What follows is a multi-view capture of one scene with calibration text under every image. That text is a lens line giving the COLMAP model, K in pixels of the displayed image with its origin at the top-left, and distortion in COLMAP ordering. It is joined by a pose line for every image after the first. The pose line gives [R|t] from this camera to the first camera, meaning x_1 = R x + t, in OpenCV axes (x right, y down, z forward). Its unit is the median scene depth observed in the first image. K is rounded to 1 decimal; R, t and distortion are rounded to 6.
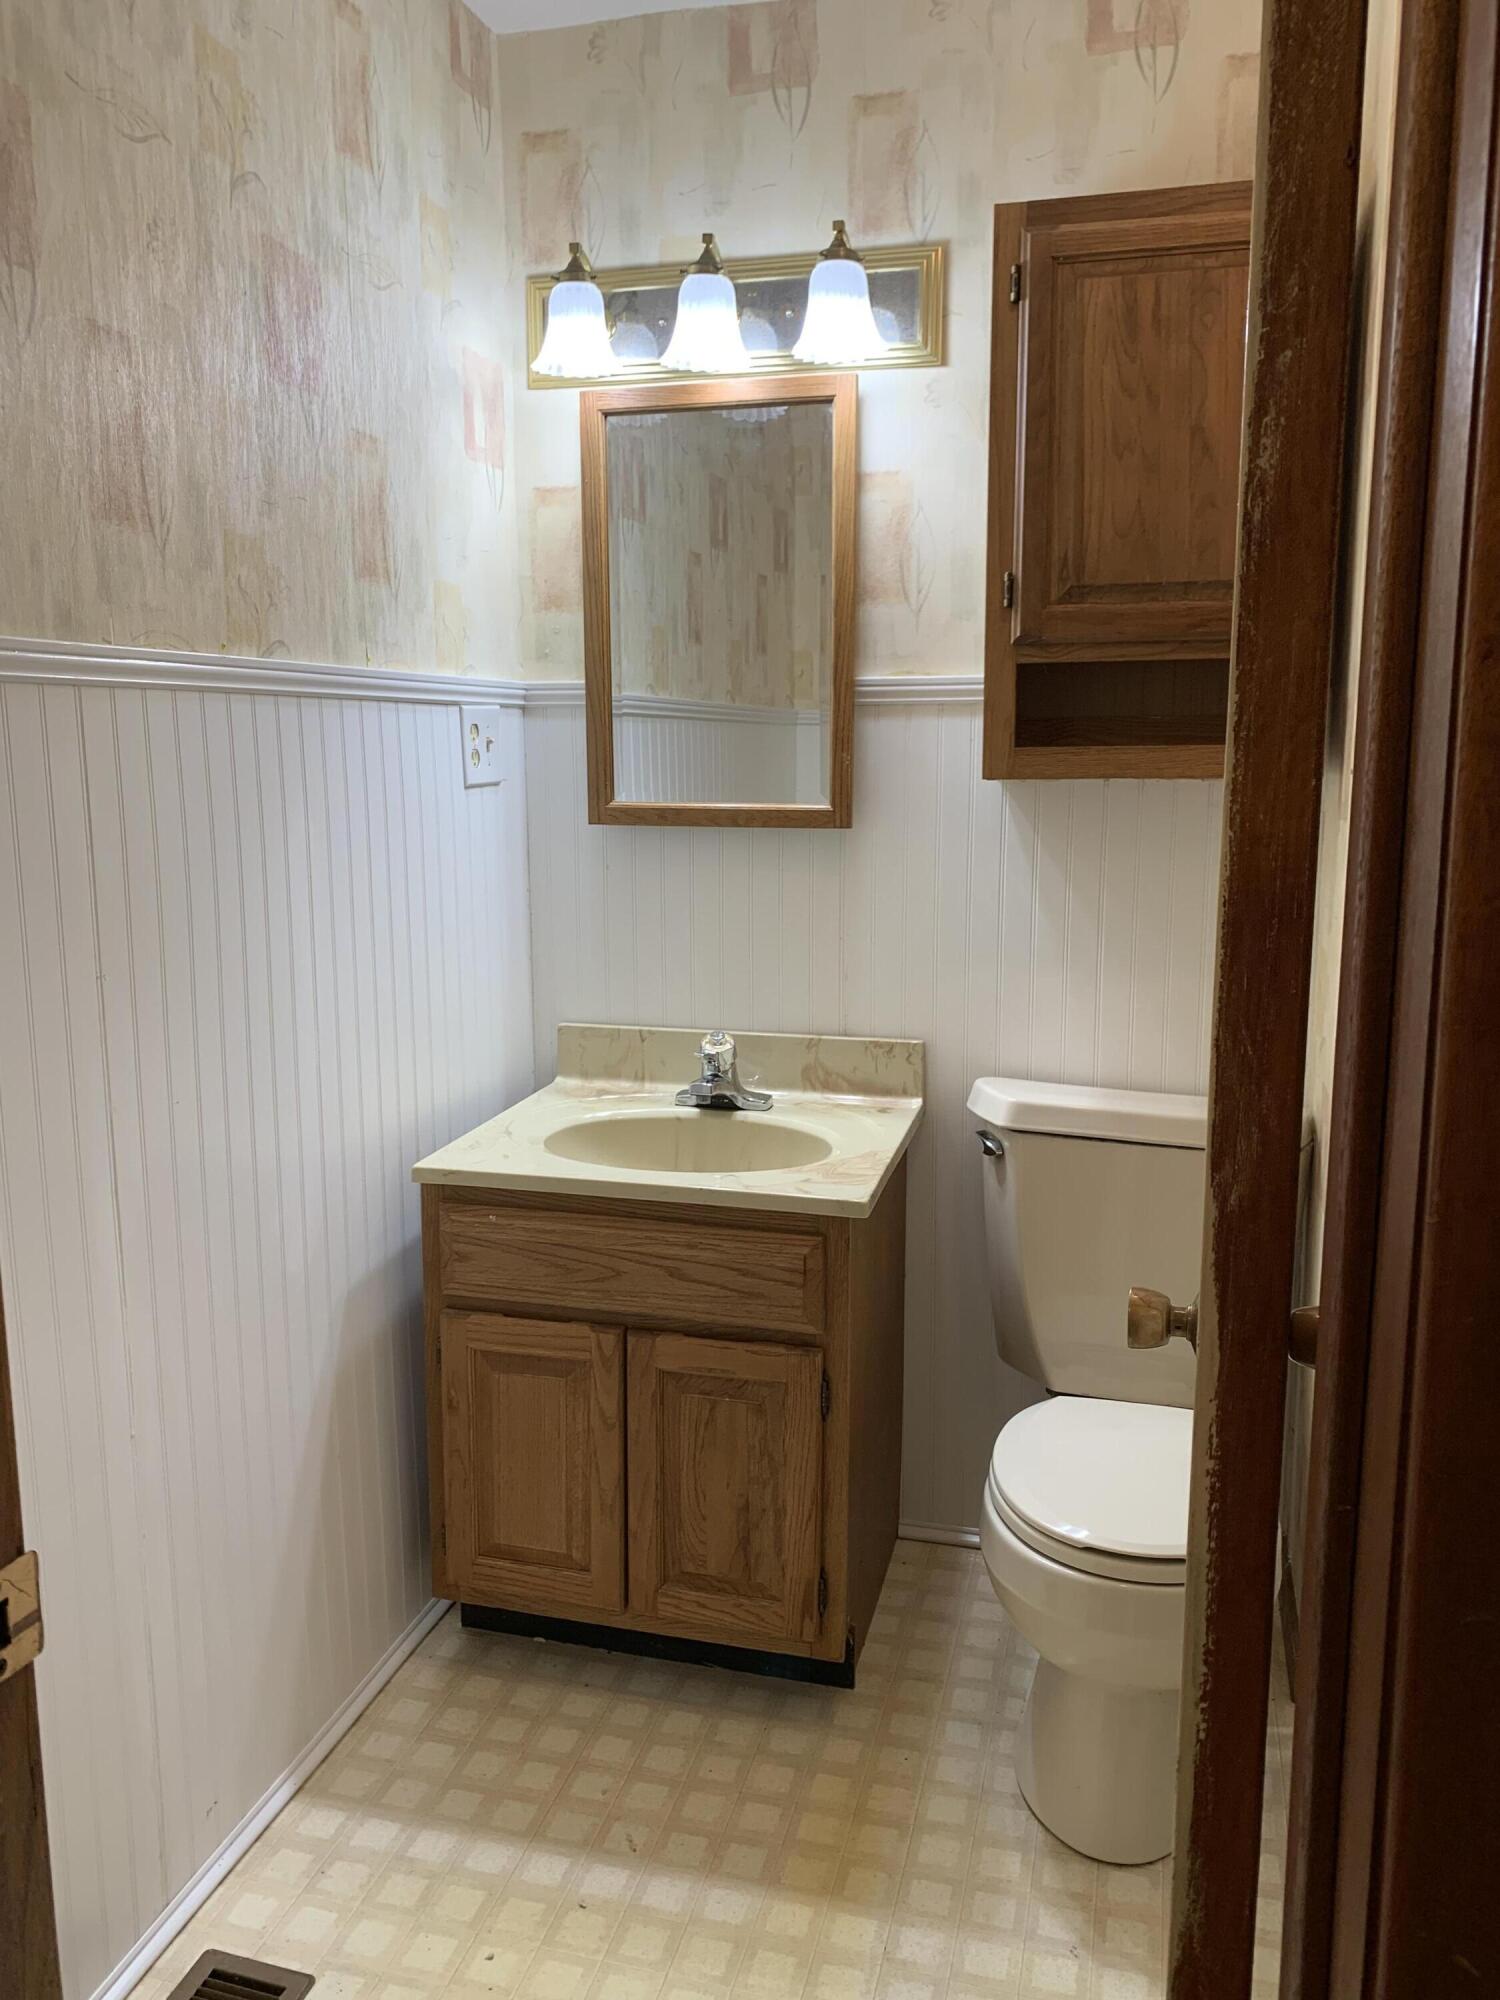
lens RADIAL K [[1535.3, 0, 750.0], [0, 1535.3, 1000.0], [0, 0, 1]] dist [0.059360, -0.072733]
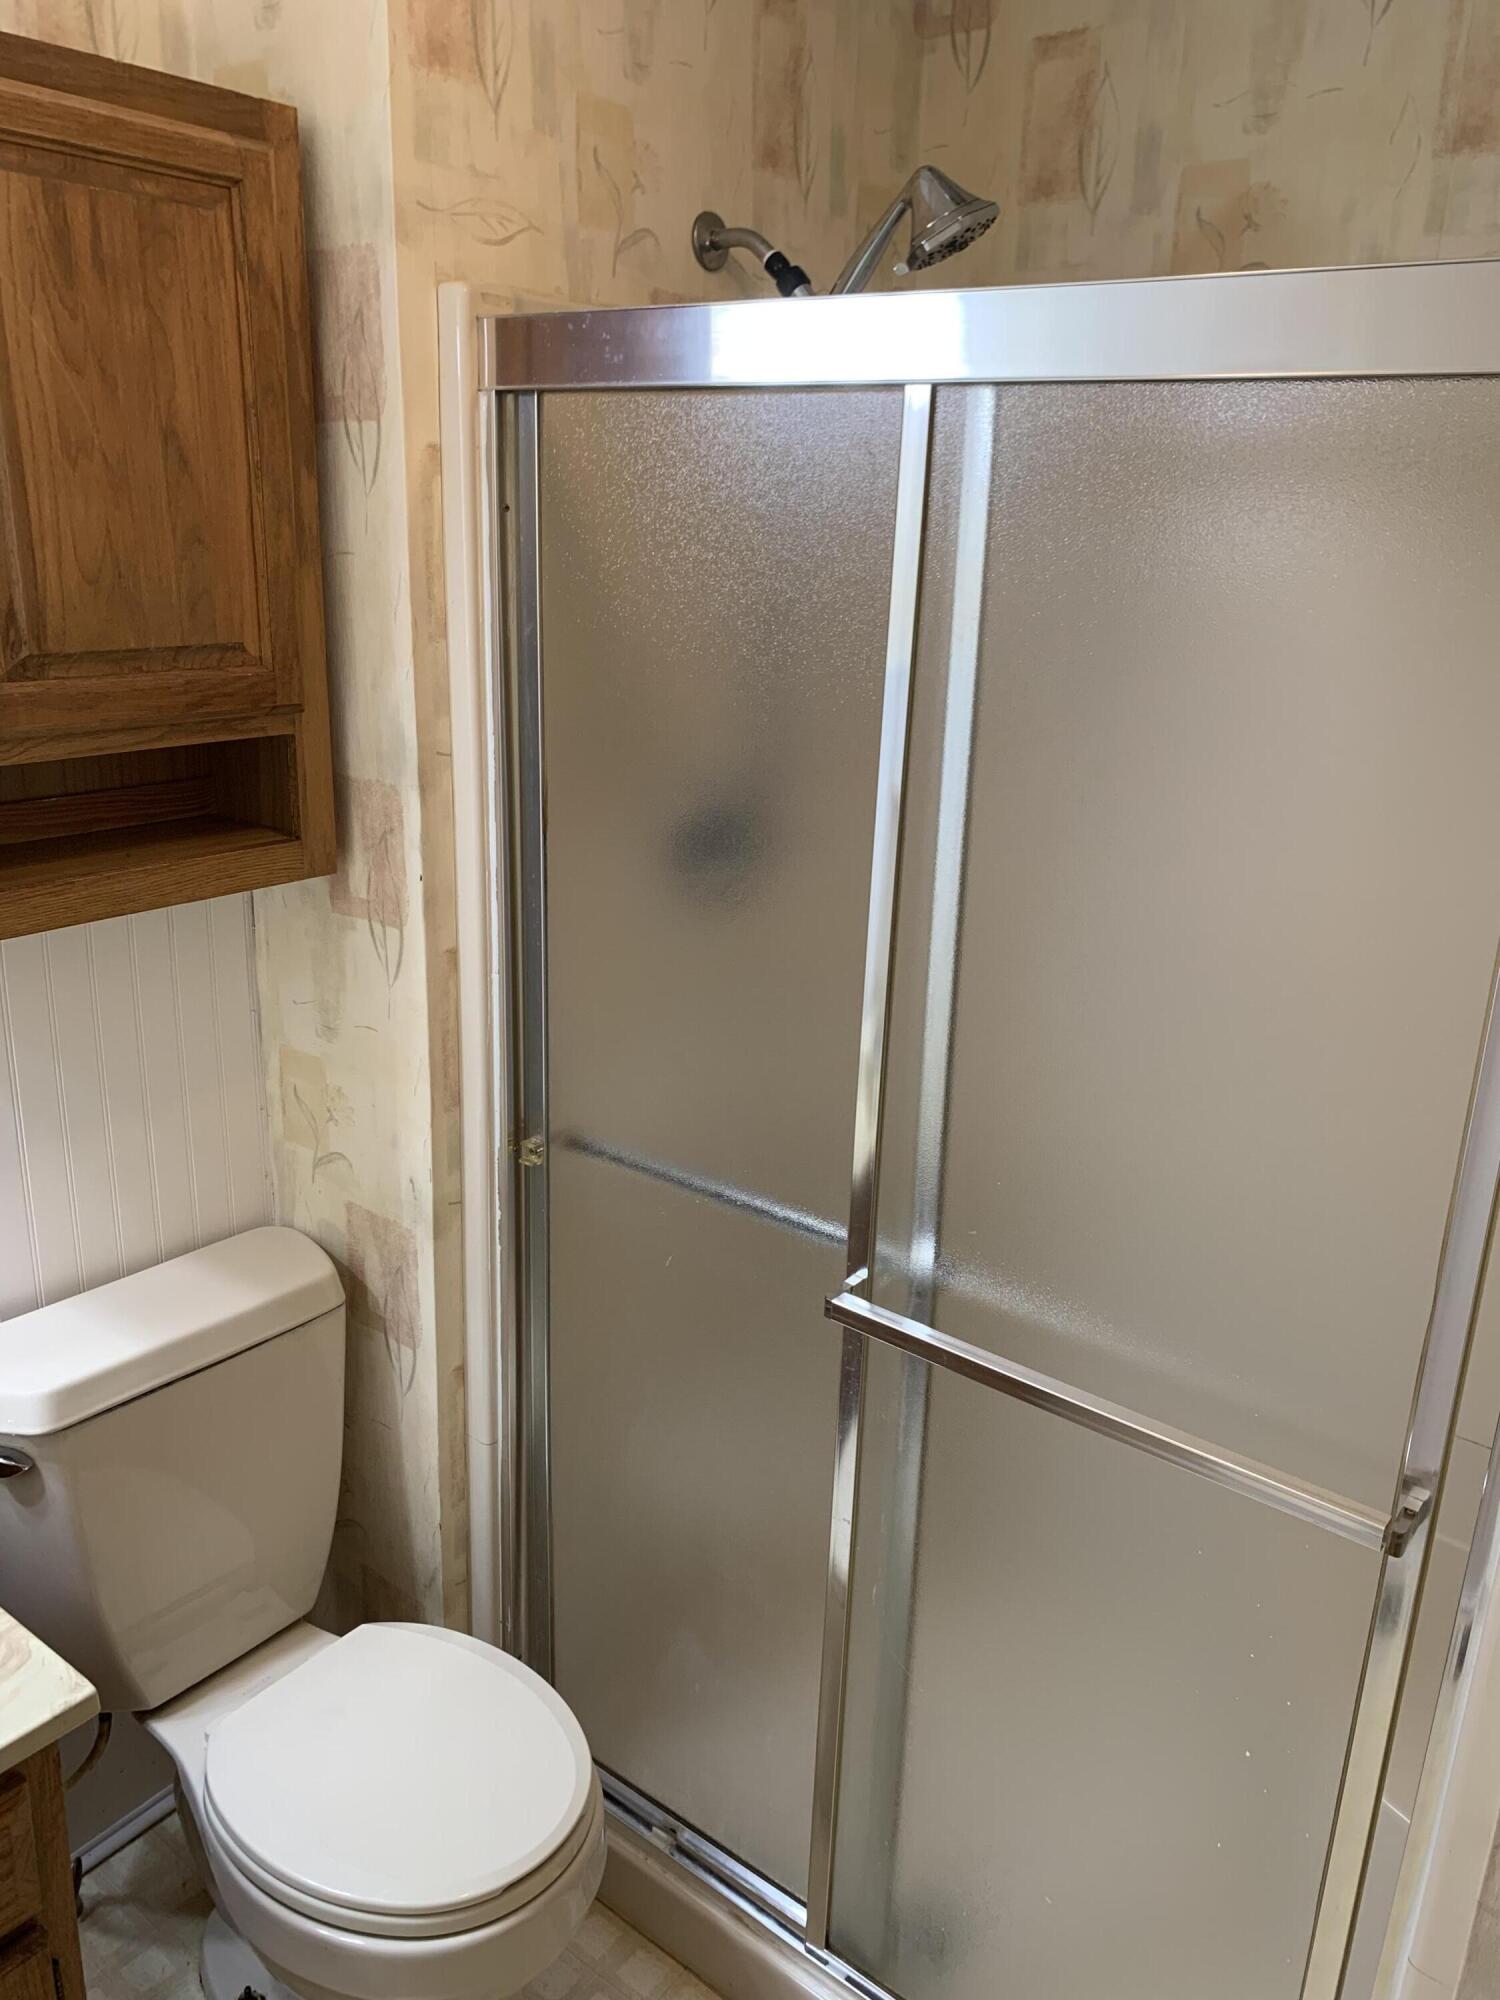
lens RADIAL K [[1535.3, 0, 750.0], [0, 1535.3, 1000.0], [0, 0, 1]] dist [0.059360, -0.072733]
pose [[0.378523, -0.272785, 0.884482, -0.302493], [0.116783, 0.962024, 0.246722, -0.260796], [-0.918195, 0.009902, 0.396005, 0.475510]]
